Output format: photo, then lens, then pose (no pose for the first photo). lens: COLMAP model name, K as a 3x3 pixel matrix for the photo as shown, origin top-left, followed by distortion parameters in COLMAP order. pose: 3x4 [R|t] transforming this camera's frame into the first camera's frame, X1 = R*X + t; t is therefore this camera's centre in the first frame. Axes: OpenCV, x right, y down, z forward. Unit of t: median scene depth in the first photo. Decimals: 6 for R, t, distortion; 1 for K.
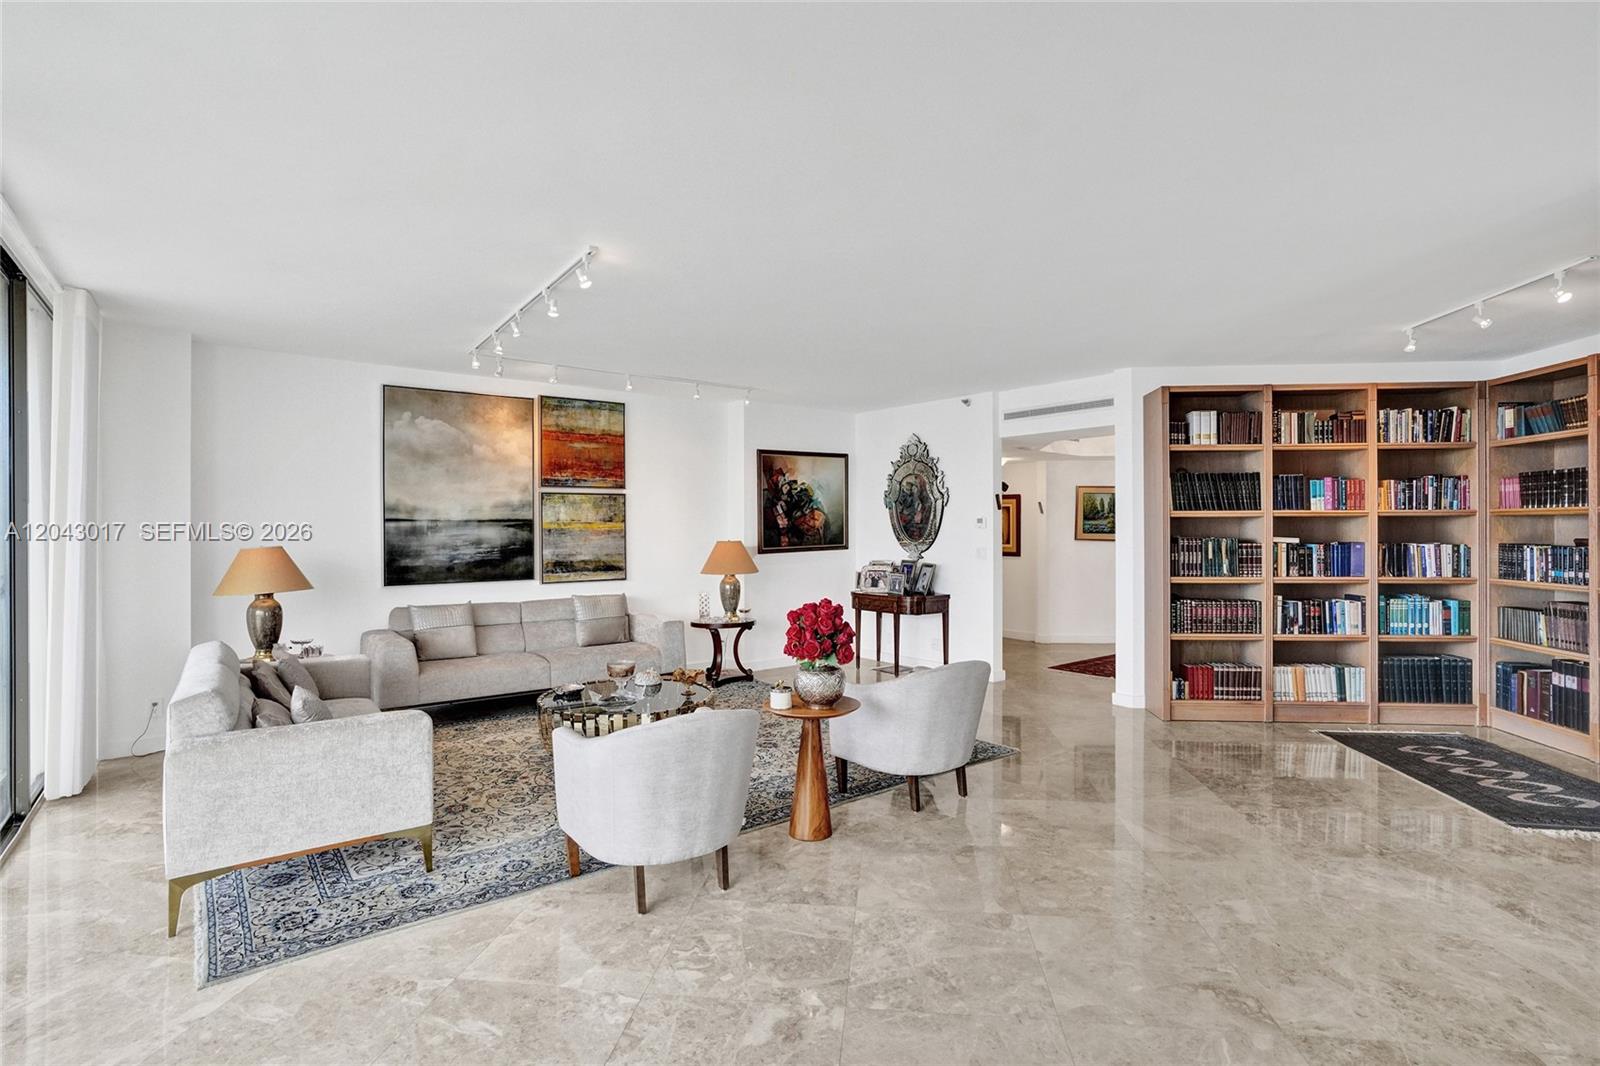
lens RADIAL K [[774.4, 0, 800.0], [0, 774.4, 533.0], [0, 0, 1]] dist [-0.002628, -0.000112]
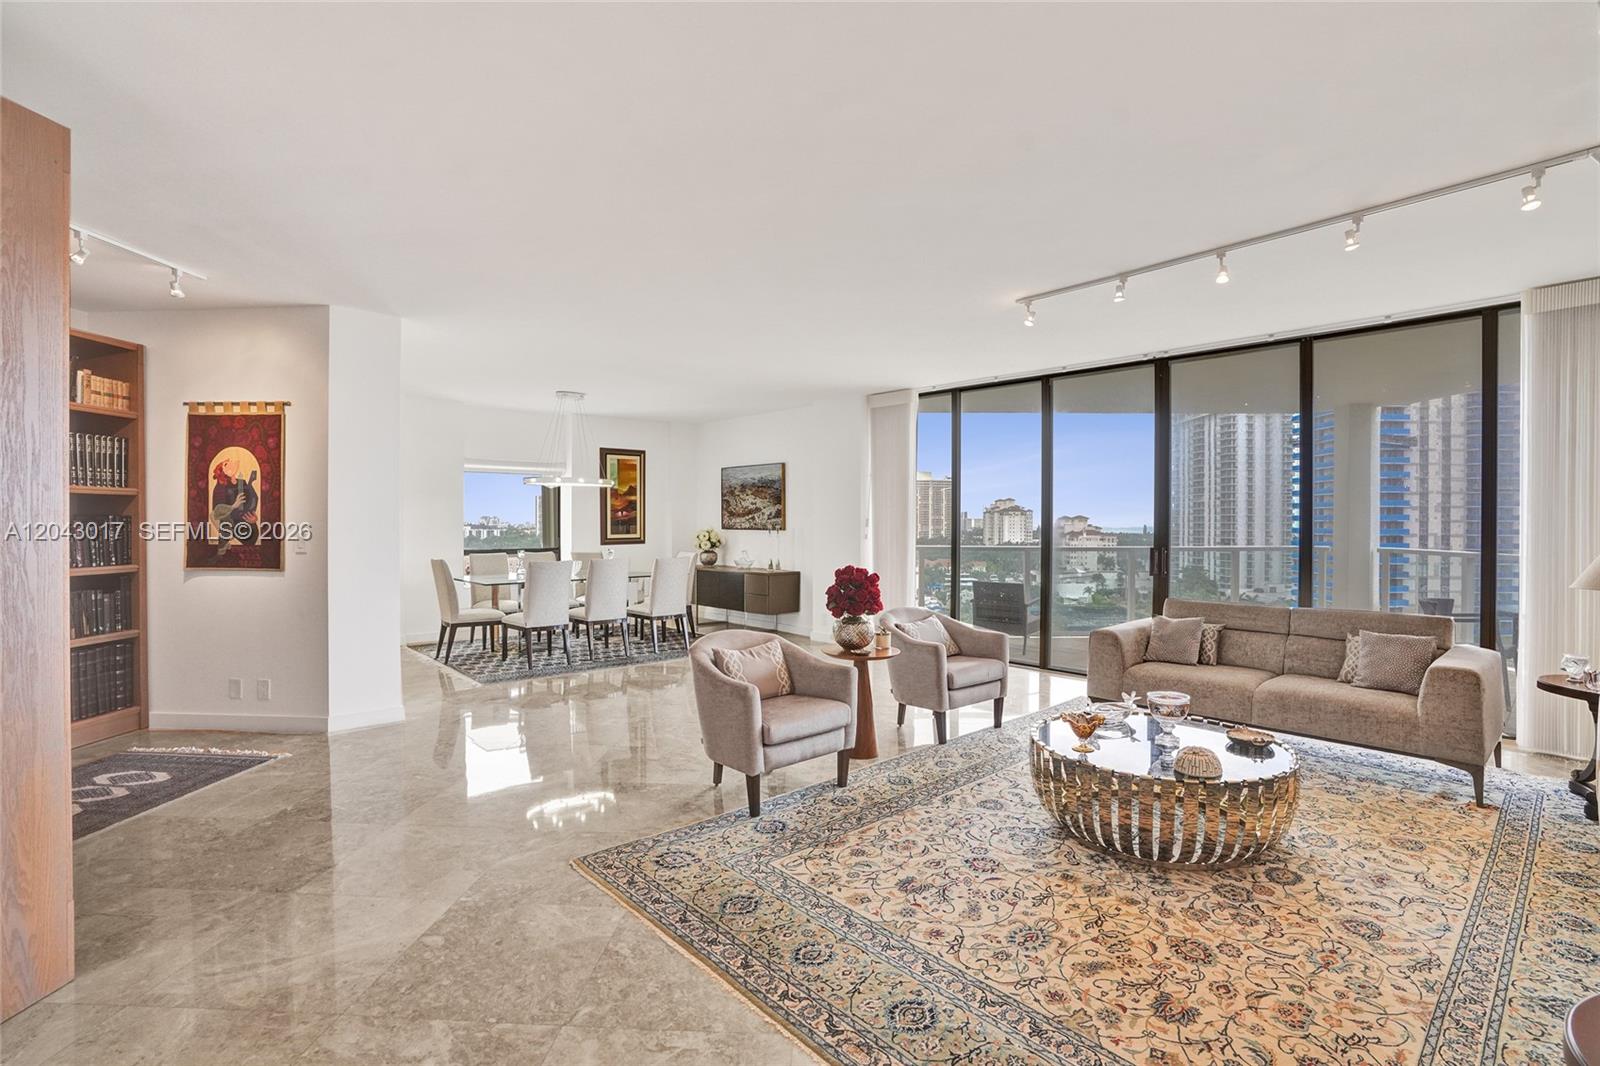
lens RADIAL K [[740.9, 0, 816.4], [0, 740.9, 523.3], [0, 0, 1]] dist [-0.063693, 0.027321]
pose [[-0.995476, -0.004342, -0.094918, 0.106958], [-0.005460, 0.999919, 0.011530, 0.007255], [0.094861, 0.011996, -0.995418, 1.203455]]
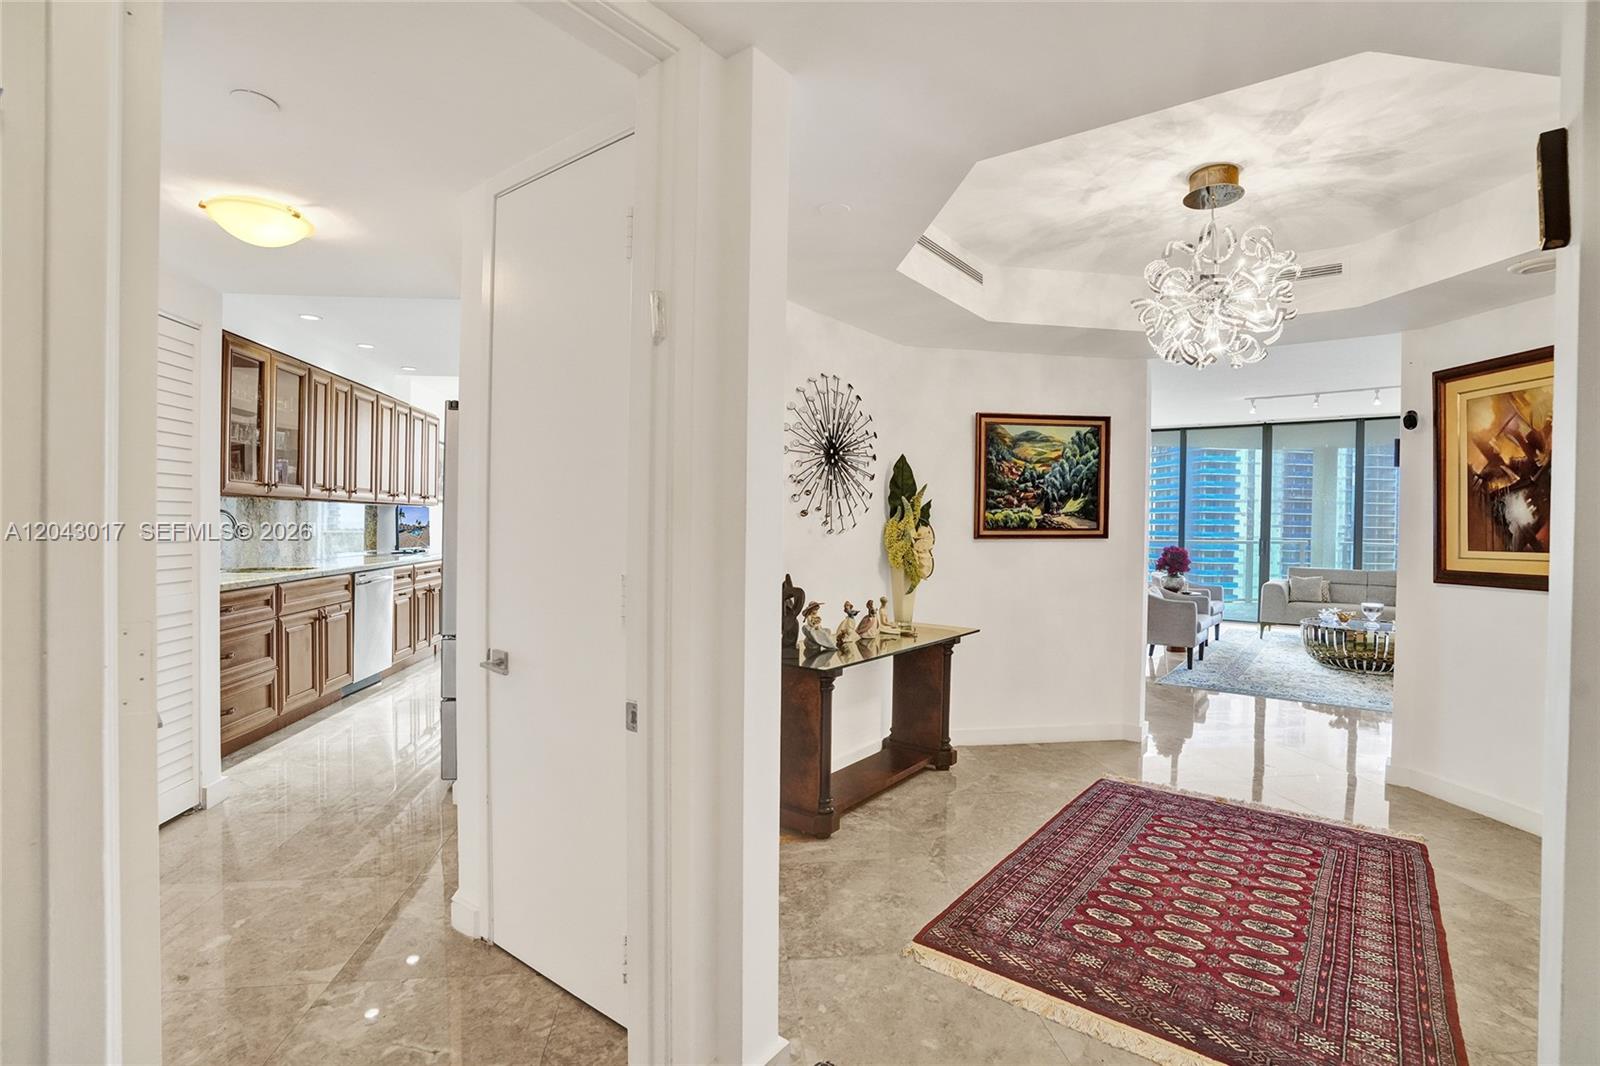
lens RADIAL K [[738.9, 0, 812.6], [0, 738.9, 530.8], [0, 0, 1]] dist [-0.072462, 0.032617]
pose [[-0.965273, -0.012062, -0.260964, 0.866270], [-0.018191, 0.999612, 0.021083, 0.014325], [0.260609, 0.025098, -0.965118, 1.518146]]
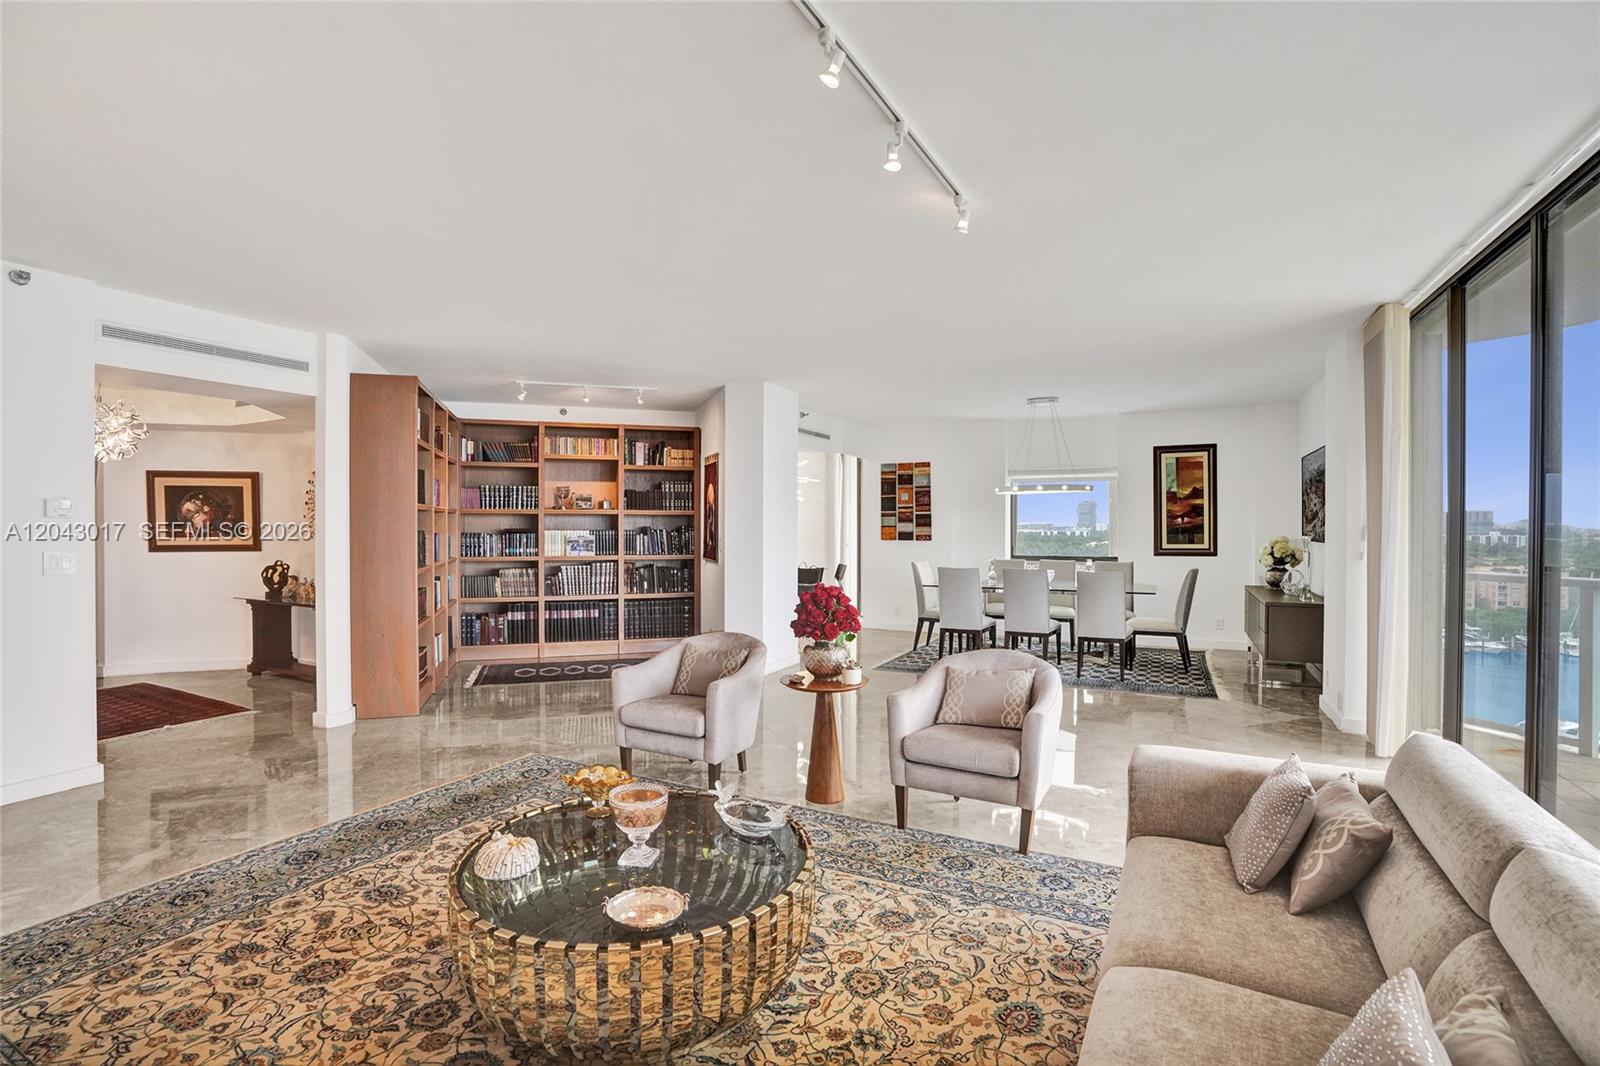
lens RADIAL K [[741.3, 0, 806.1], [0, 741.3, 528.4], [0, 0, 1]] dist [-0.070854, 0.029343]
pose [[-0.430684, -0.006954, 0.902476, -0.505226], [0.007321, 0.999910, 0.011198, 0.002426], [-0.902473, 0.011430, -0.430595, 0.818193]]
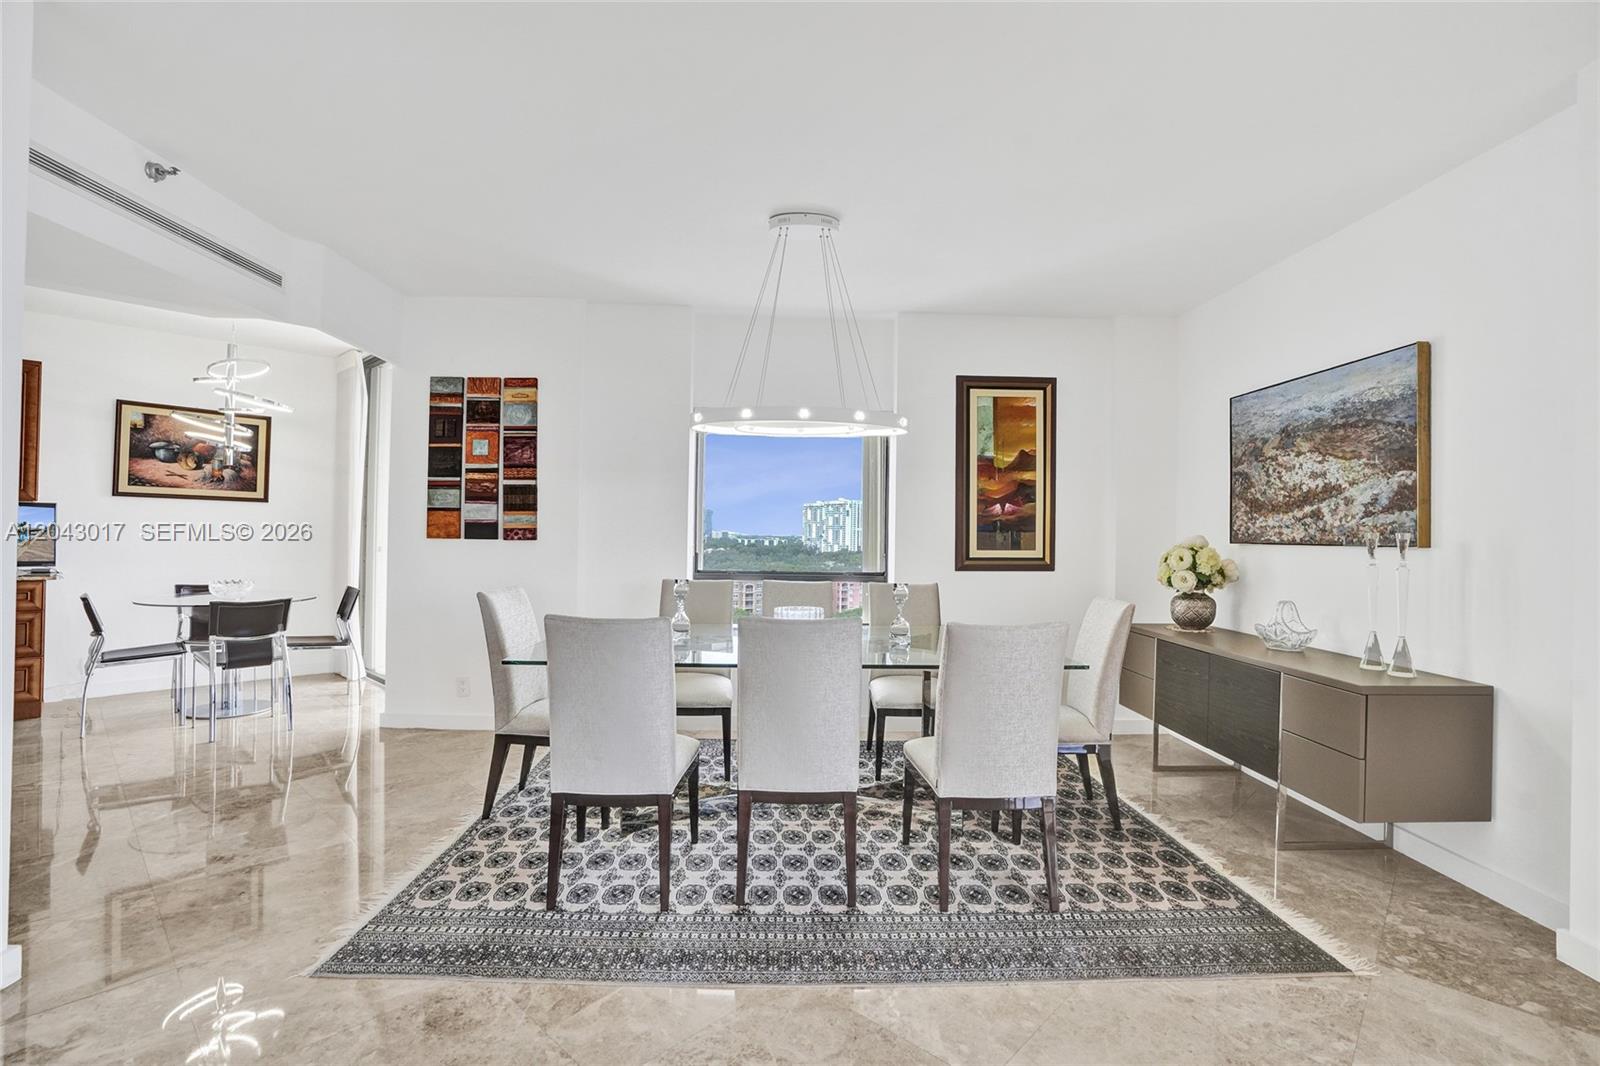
lens RADIAL K [[738.9, 0, 812.6], [0, 738.9, 530.8], [0, 0, 1]] dist [-0.072462, 0.032617]
pose [[-0.816485, -0.013360, 0.577212, 0.089945], [-0.012940, 0.999905, 0.004839, 0.028656], [-0.577222, -0.003518, -0.816580, 0.383801]]
